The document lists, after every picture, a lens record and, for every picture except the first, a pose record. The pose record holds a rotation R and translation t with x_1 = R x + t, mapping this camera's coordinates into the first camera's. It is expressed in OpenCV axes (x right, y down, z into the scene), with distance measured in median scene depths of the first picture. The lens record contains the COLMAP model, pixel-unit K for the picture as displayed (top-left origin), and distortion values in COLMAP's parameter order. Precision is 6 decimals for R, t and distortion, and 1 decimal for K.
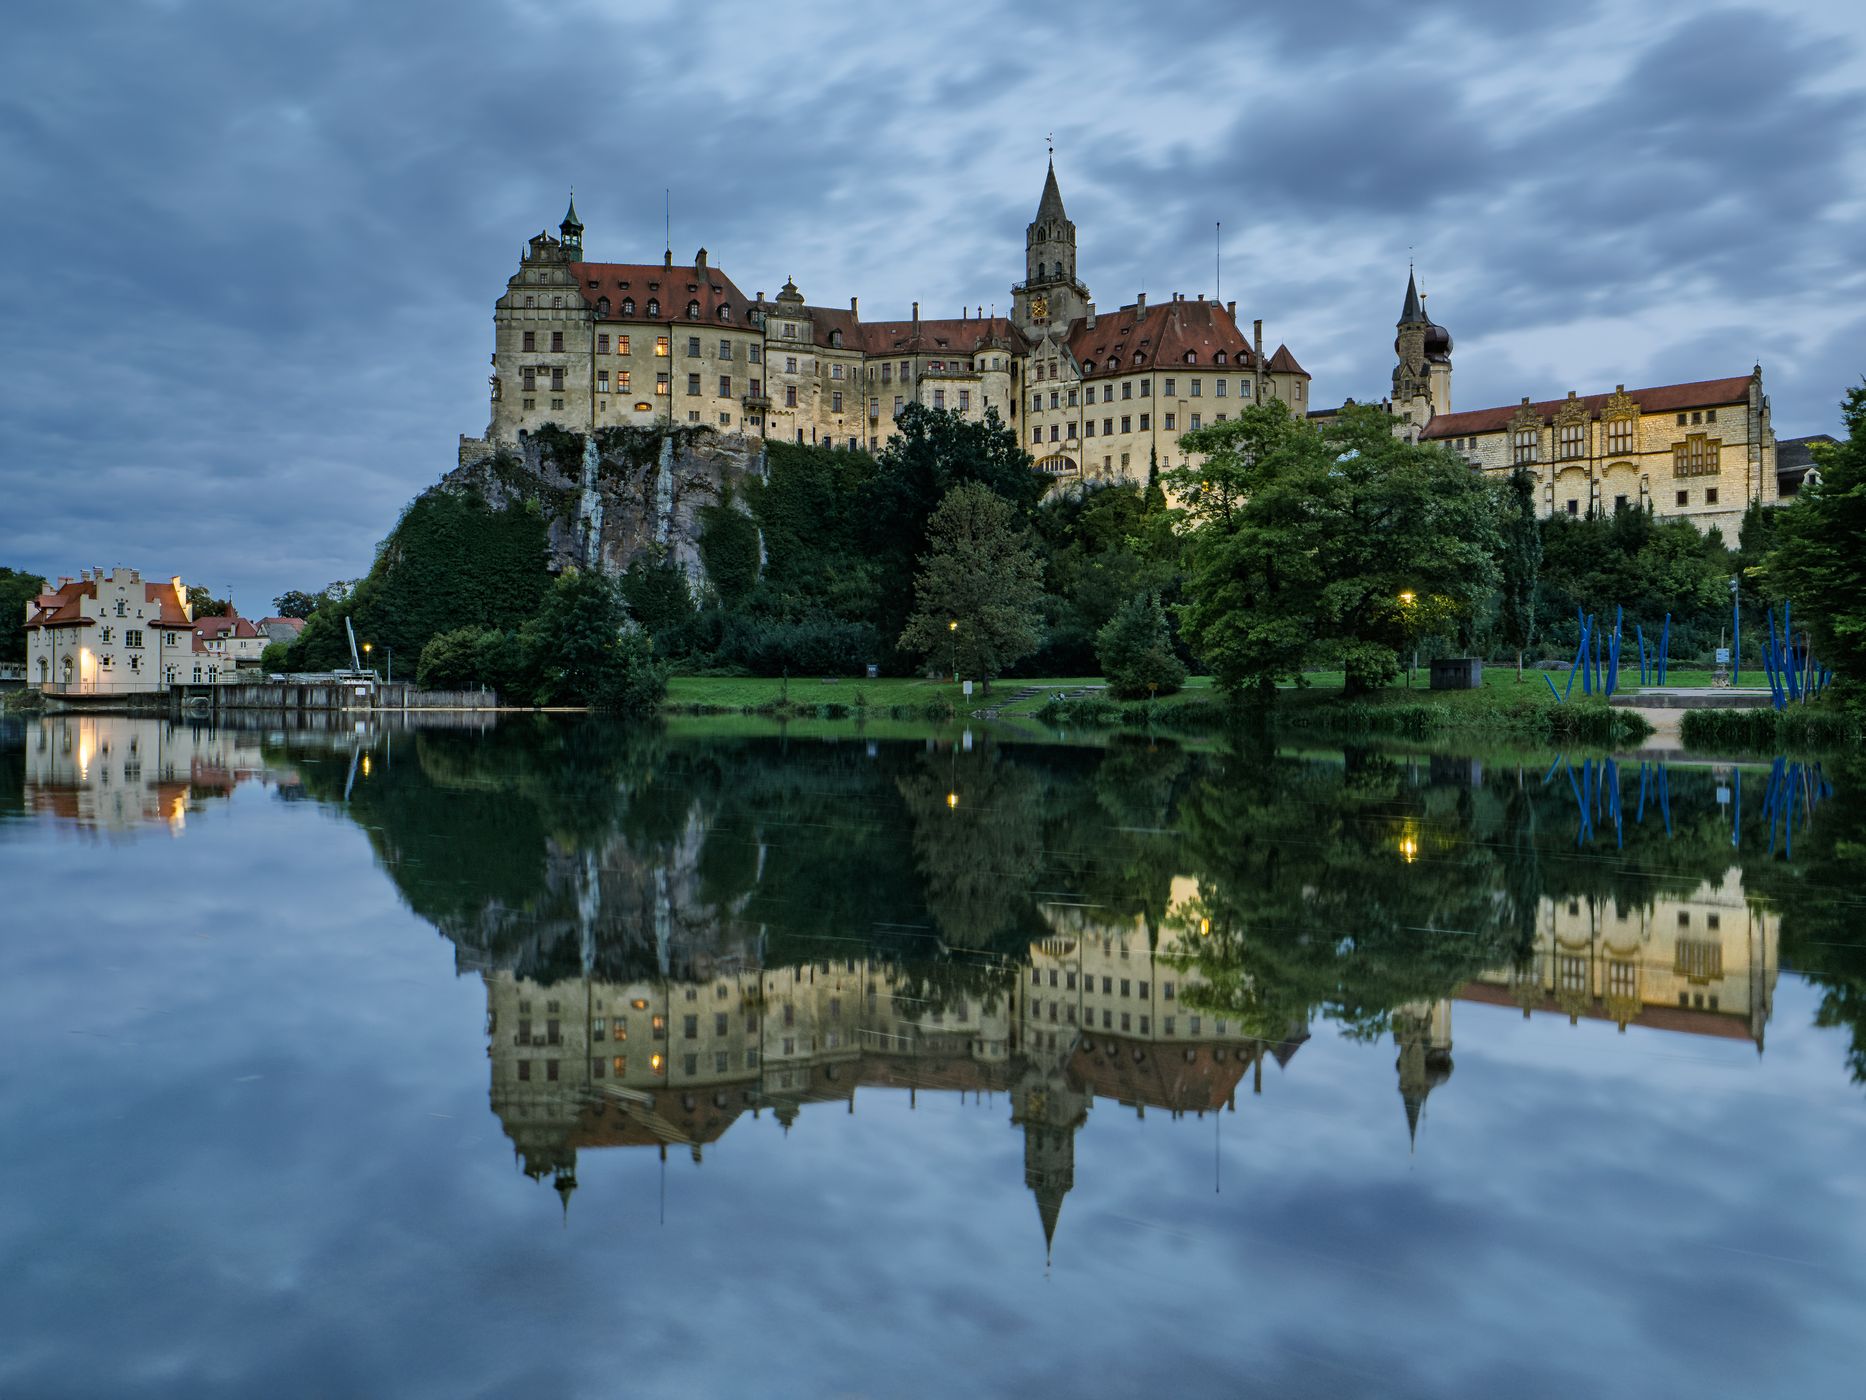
lens RADIAL K [[1302.6, 0, 920.5], [0, 1302.6, 685.9], [0, 0, 1]] dist [-0.000769, 0.001756]
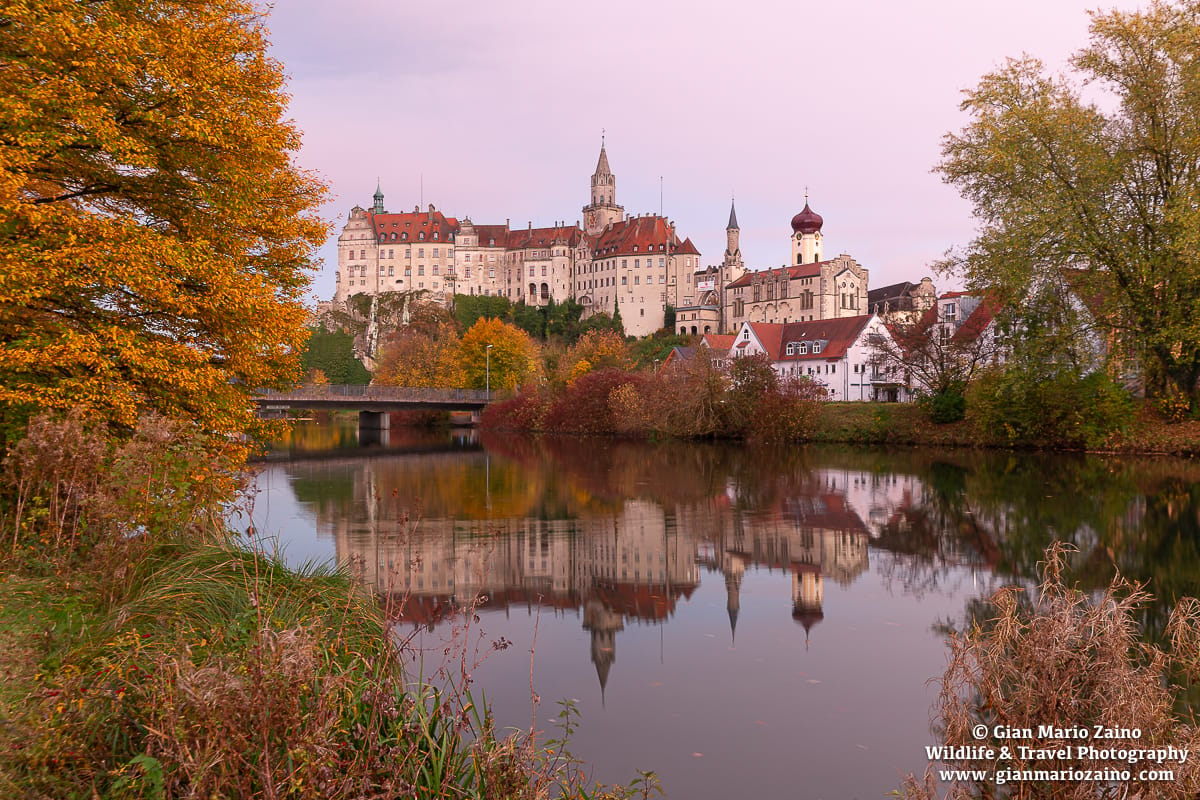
lens RADIAL K [[1112.1, 0, 569.3], [0, 1112.1, 417.1], [0, 0, 1]] dist [0.009283, 0.001583]
pose [[0.947044, -0.000307, -0.321105, 0.647242], [0.003550, 0.999948, 0.009512, -0.003898], [0.321085, -0.010148, 0.946996, -0.669158]]
